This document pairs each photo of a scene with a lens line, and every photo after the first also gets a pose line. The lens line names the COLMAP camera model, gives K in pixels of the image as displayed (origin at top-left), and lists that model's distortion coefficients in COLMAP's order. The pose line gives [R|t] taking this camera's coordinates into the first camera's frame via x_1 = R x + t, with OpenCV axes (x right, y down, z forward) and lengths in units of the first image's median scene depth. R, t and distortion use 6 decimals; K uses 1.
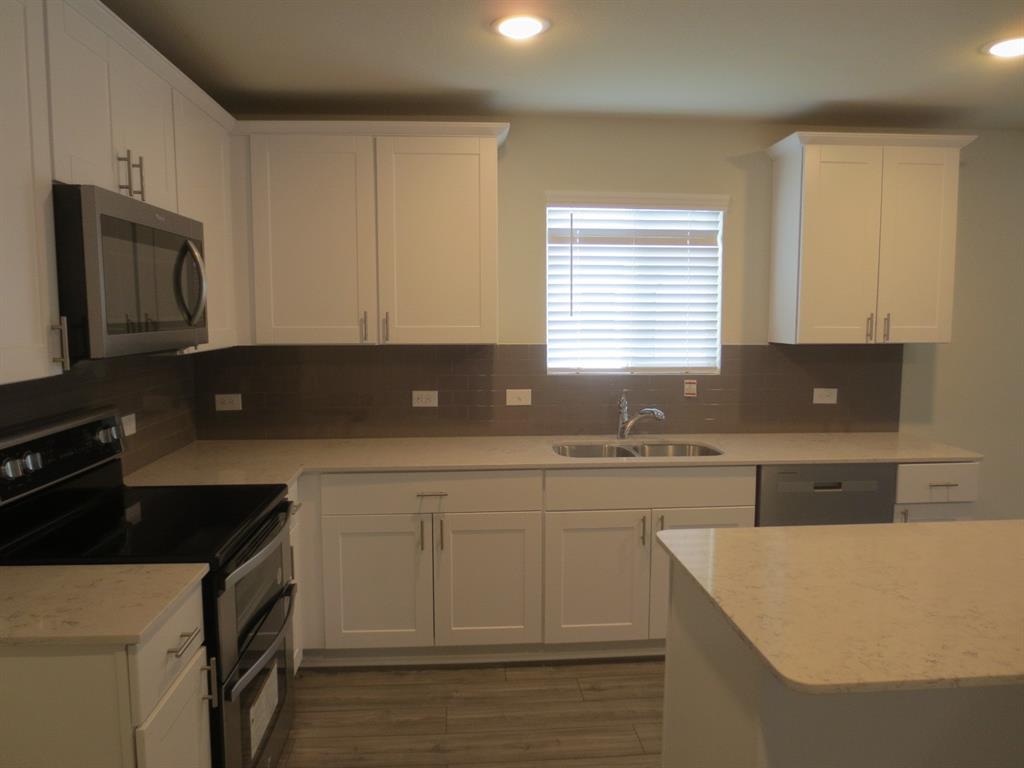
lens RADIAL K [[722.7, 0, 511.8], [0, 722.7, 382.3], [0, 0, 1]] dist [-0.044701, 0.025456]
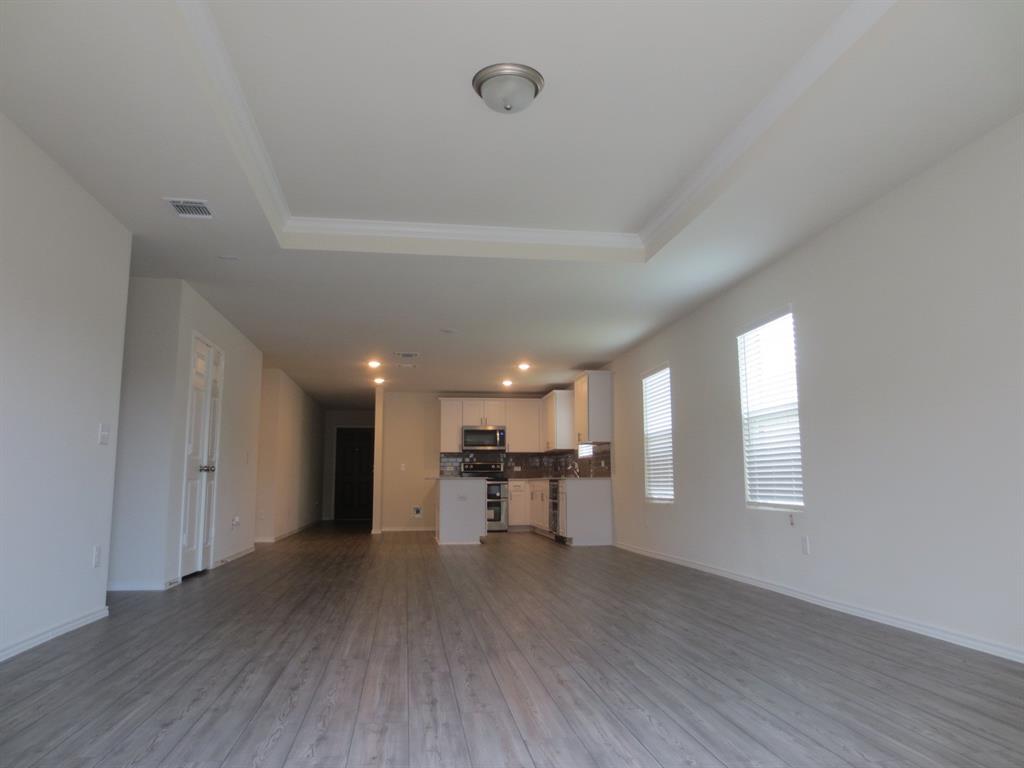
lens RADIAL K [[722.7, 0, 519.3], [0, 722.7, 381.4], [0, 0, 1]] dist [-0.044701, 0.025456]
pose [[0.079232, -0.138932, -0.987127, 3.285442], [-0.089828, 0.985217, -0.145873, 0.145603], [0.992801, 0.100230, 0.065581, 0.499564]]
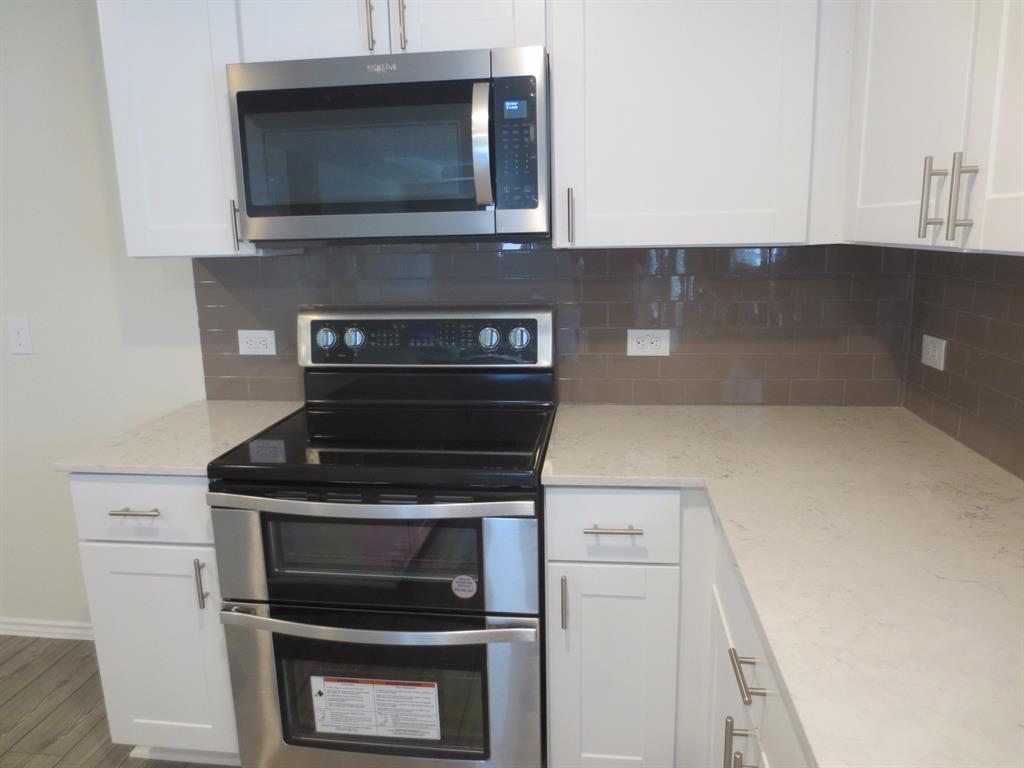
lens RADIAL K [[722.7, 0, 508.6], [0, 722.7, 379.6], [0, 0, 1]] dist [-0.044701, 0.025456]
pose [[-0.208412, 0.207803, -0.955710, 0.169697], [-0.068710, 0.971643, 0.226251, -0.049244], [0.975625, 0.112821, -0.188224, 0.778773]]
